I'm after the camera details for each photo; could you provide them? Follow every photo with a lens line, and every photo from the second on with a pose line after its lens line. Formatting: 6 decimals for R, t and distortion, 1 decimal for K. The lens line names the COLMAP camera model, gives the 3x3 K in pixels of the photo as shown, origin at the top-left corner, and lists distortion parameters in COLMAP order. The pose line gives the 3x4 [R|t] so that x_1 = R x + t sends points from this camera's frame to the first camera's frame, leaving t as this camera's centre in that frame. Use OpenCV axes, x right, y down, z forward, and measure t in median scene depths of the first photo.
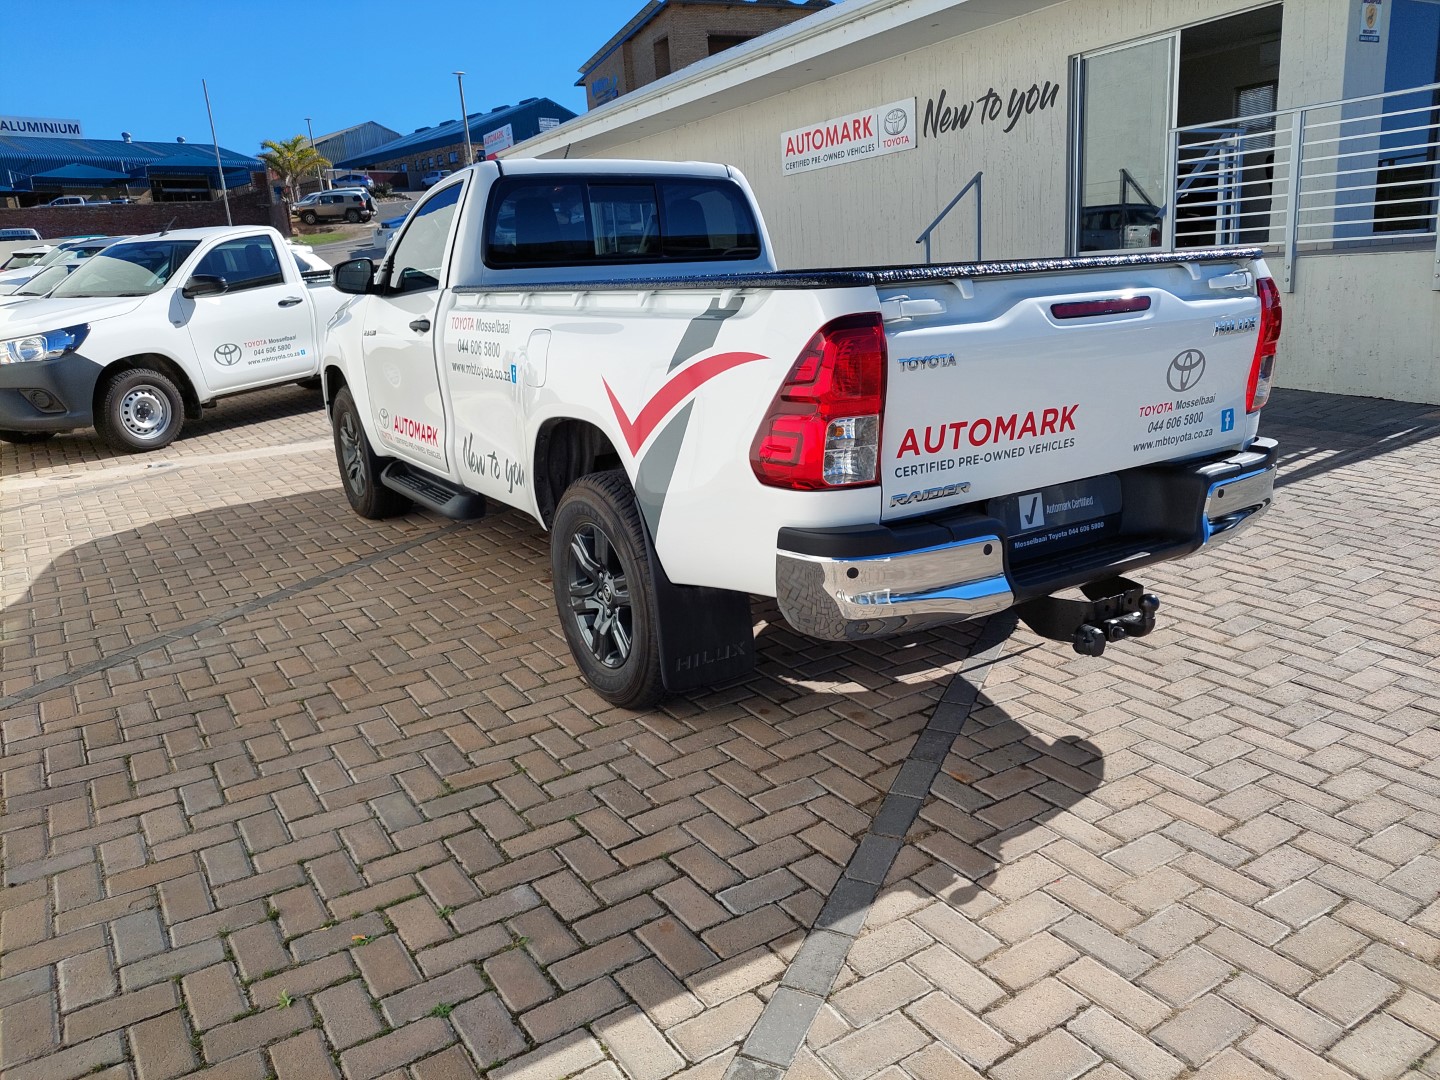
lens RADIAL K [[1087.8, 0, 717.7], [0, 1087.8, 542.8], [0, 0, 1]] dist [0.061442, -0.067151]
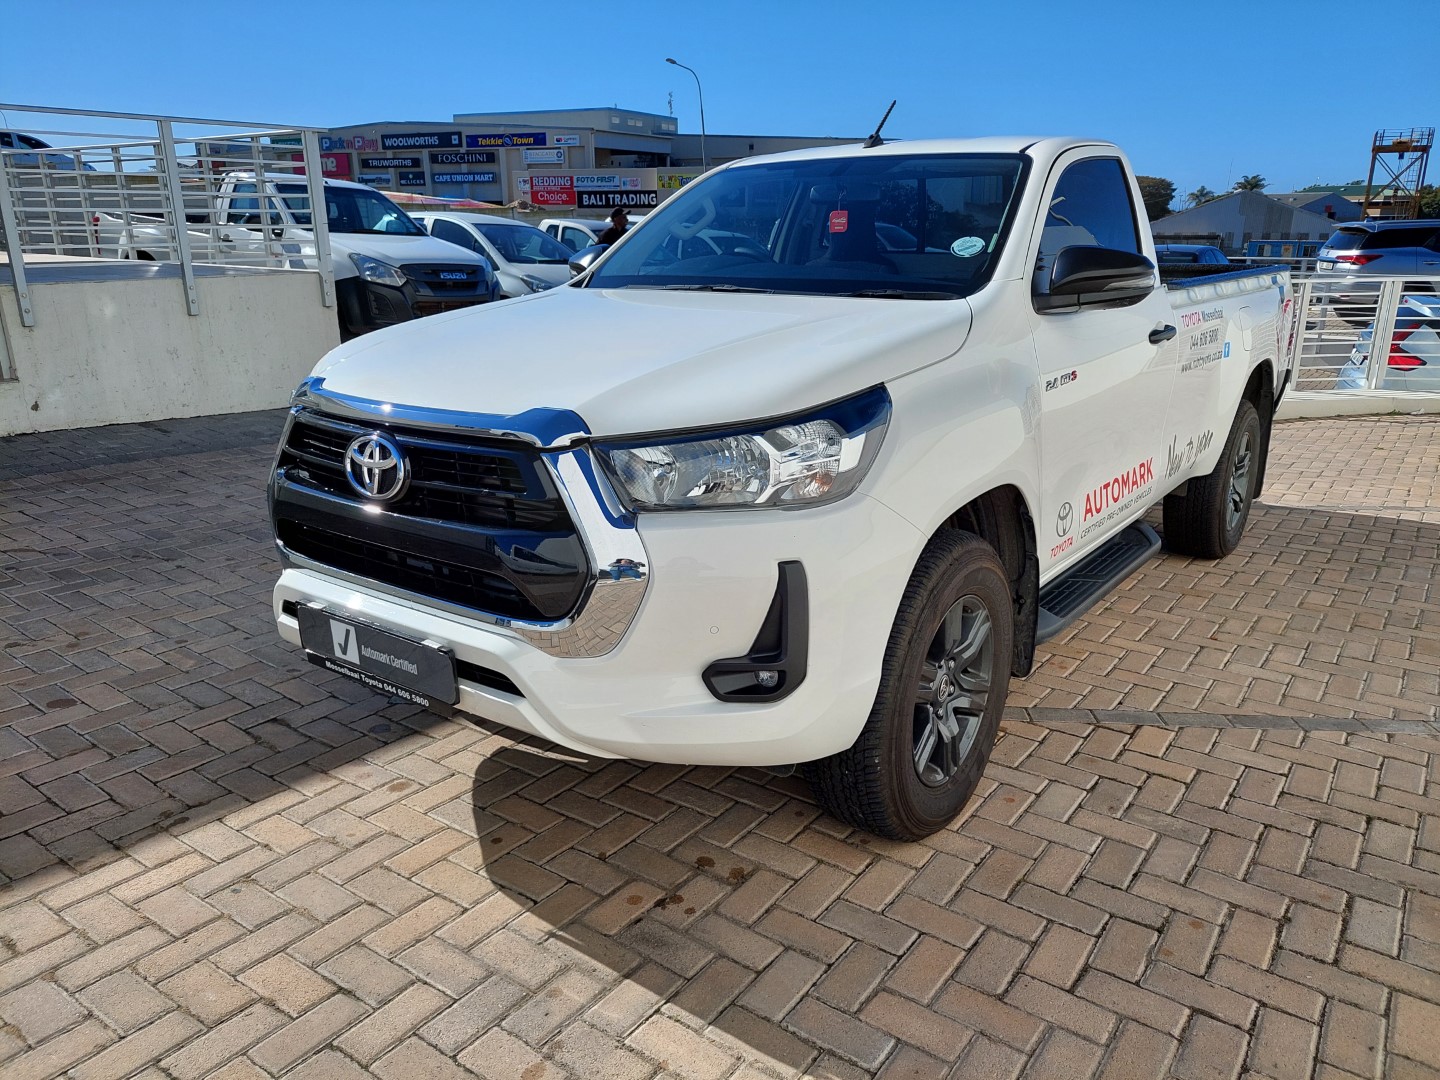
lens RADIAL K [[1017.6, 0, 733.3], [0, 1017.6, 537.2], [0, 0, 1]] dist [0.038982, -0.002232]
pose [[-0.373357, -0.221578, 0.900837, -1.325188], [0.240055, 0.914906, 0.324531, -0.598282], [-0.896091, 0.337416, -0.288396, 2.364444]]
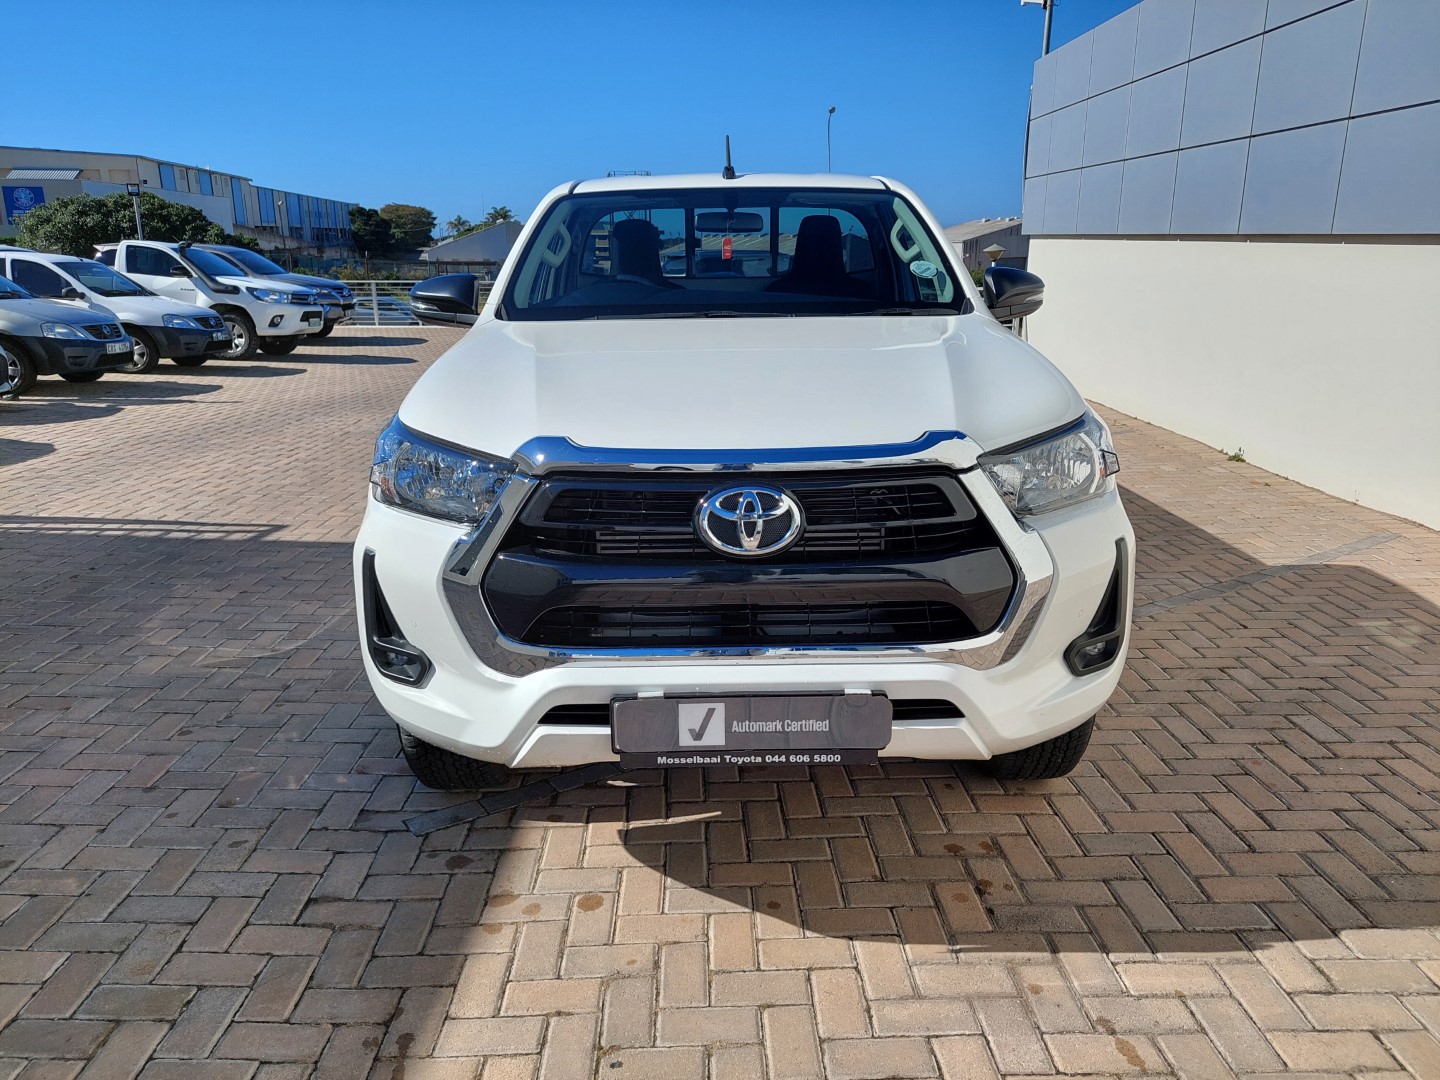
lens RADIAL K [[1017.6, 0, 733.3], [0, 1017.6, 537.2], [0, 0, 1]] dist [0.038982, -0.002232]
pose [[-0.853263, -0.092752, 0.513166, -0.895049], [0.163633, 0.886733, 0.432353, -0.741394], [-0.495143, 0.452882, -0.741439, 2.857100]]
